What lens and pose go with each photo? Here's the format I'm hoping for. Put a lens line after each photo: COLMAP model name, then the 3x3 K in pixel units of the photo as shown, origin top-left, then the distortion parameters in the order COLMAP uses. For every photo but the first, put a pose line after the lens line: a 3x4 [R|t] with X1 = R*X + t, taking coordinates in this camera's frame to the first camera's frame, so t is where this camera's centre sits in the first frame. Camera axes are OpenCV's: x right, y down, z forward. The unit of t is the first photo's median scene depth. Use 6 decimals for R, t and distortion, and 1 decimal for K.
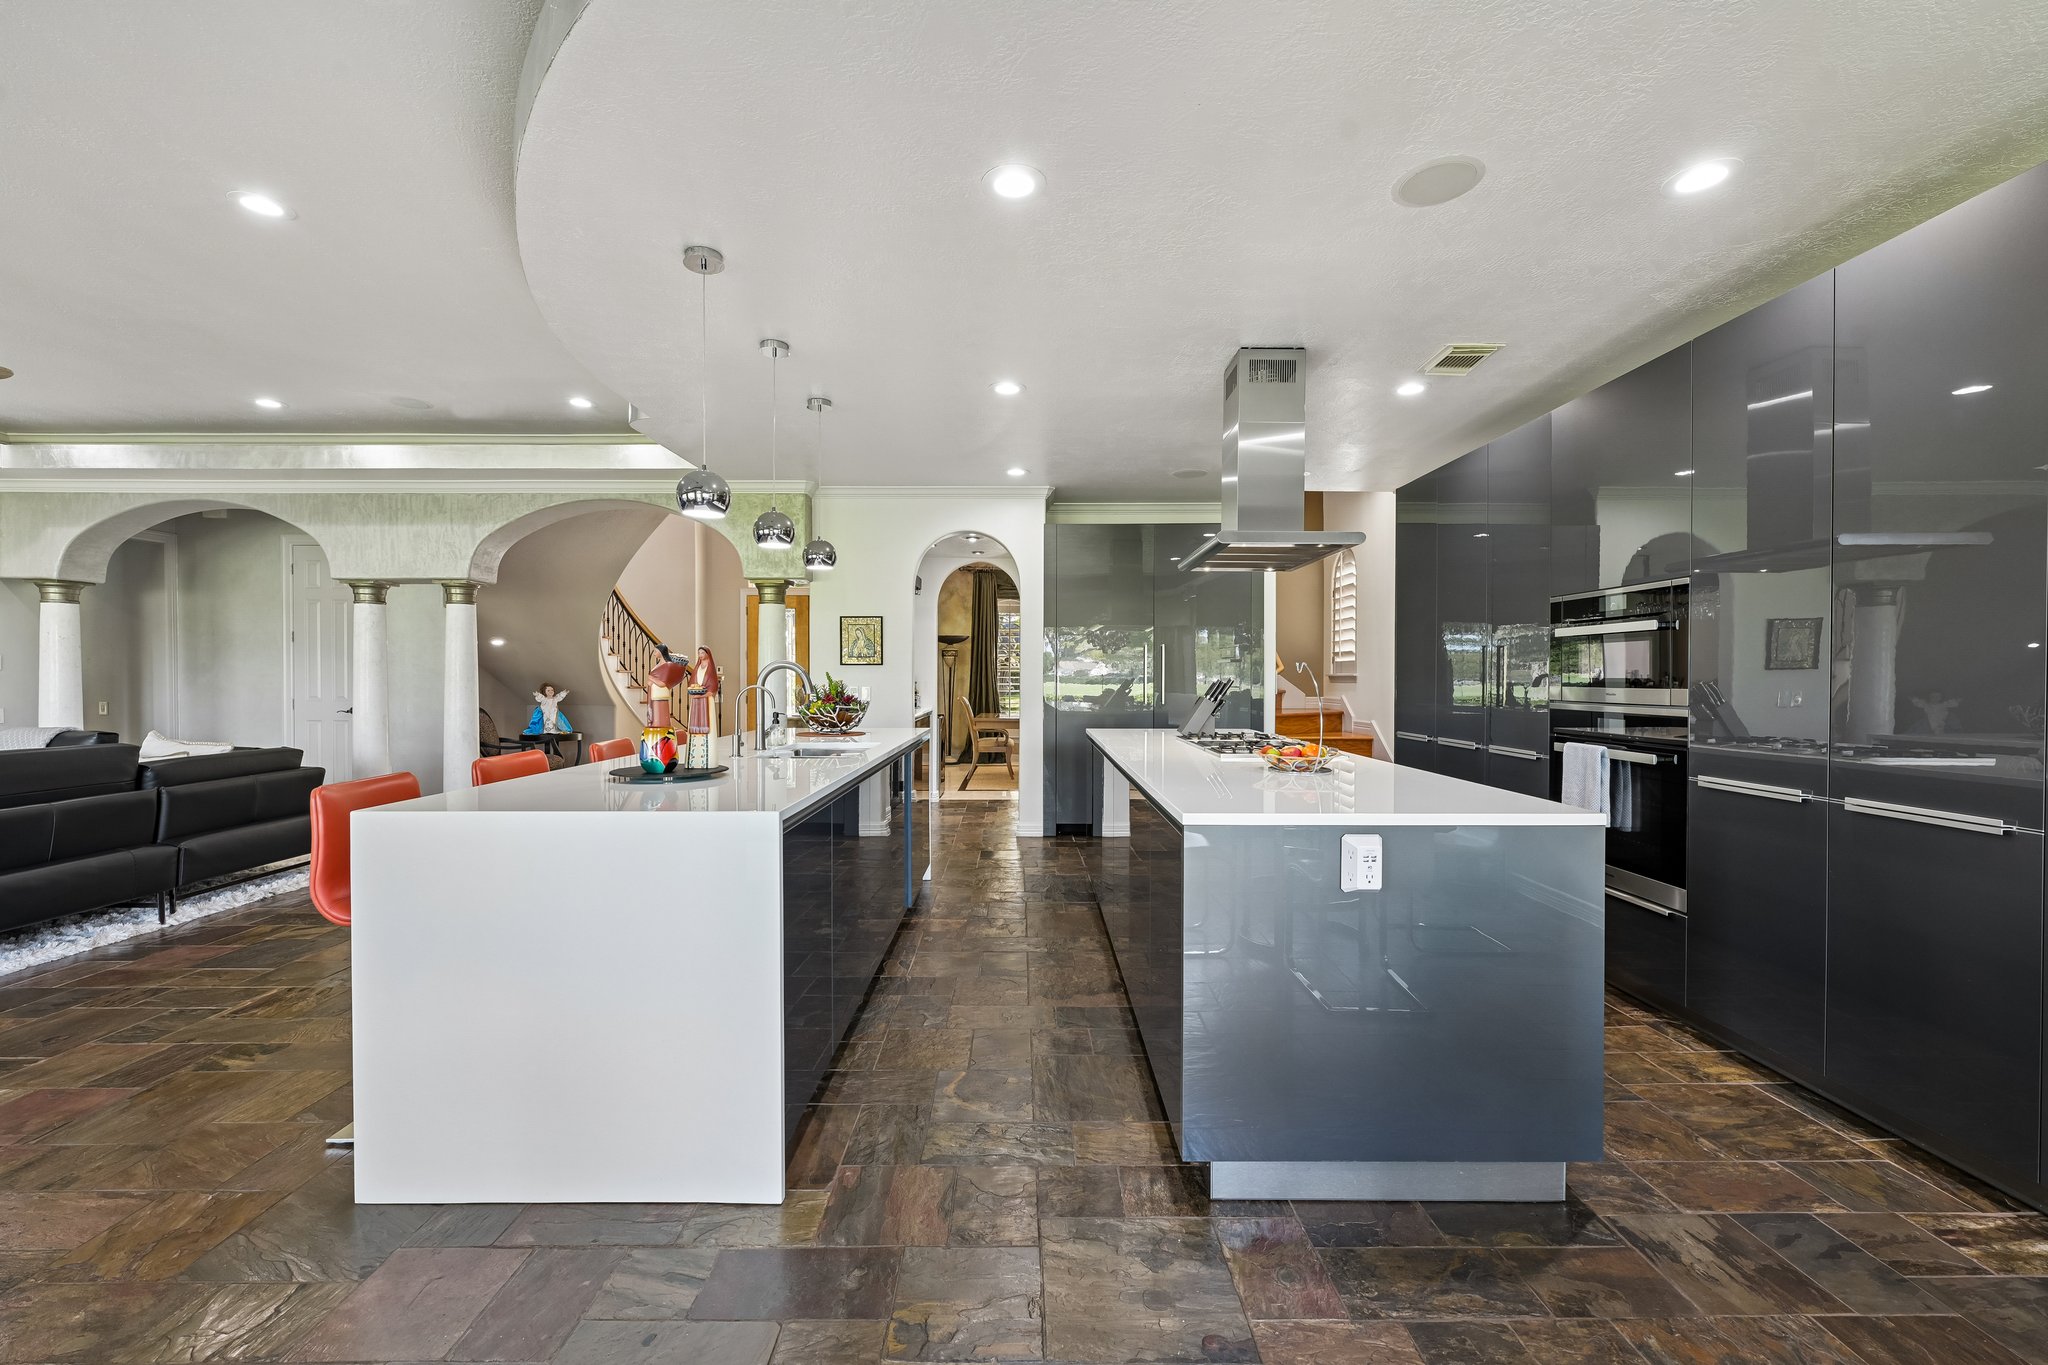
lens RADIAL K [[812.9, 0, 1022.6], [0, 812.9, 684.1], [0, 0, 1]] dist [-0.000840, 0.000117]
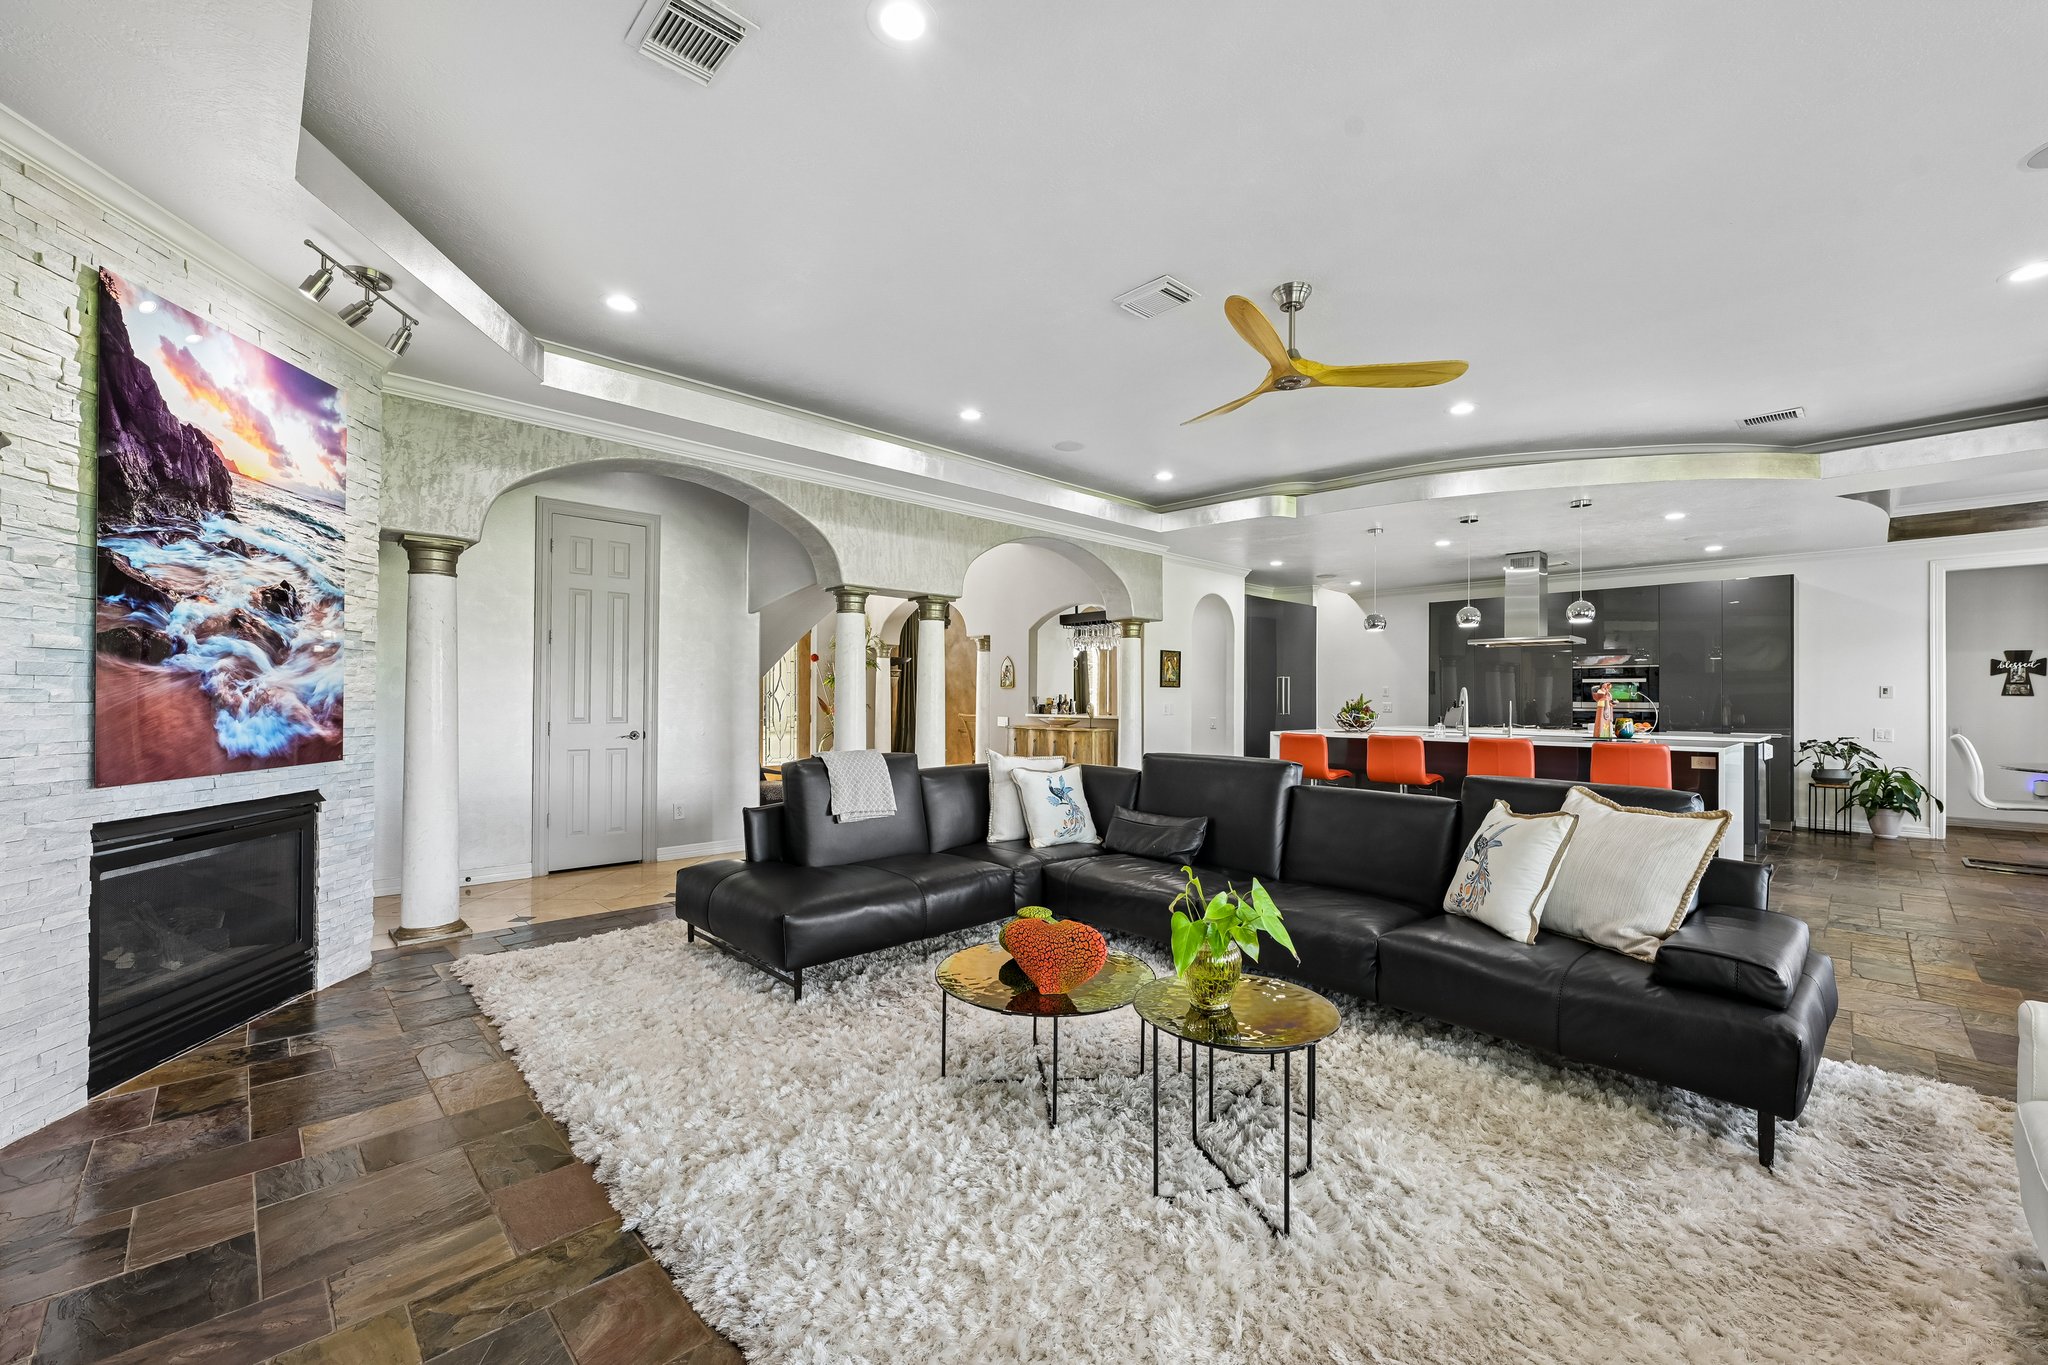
lens RADIAL K [[812.9, 0, 1028.7], [0, 812.9, 696.0], [0, 0, 1]] dist [-0.000840, 0.000117]
pose [[0.722296, 0.005964, 0.691559, -1.316020], [0.001451, 0.999948, -0.010139, 0.003876], [-0.691583, 0.008327, 0.722249, 0.205806]]
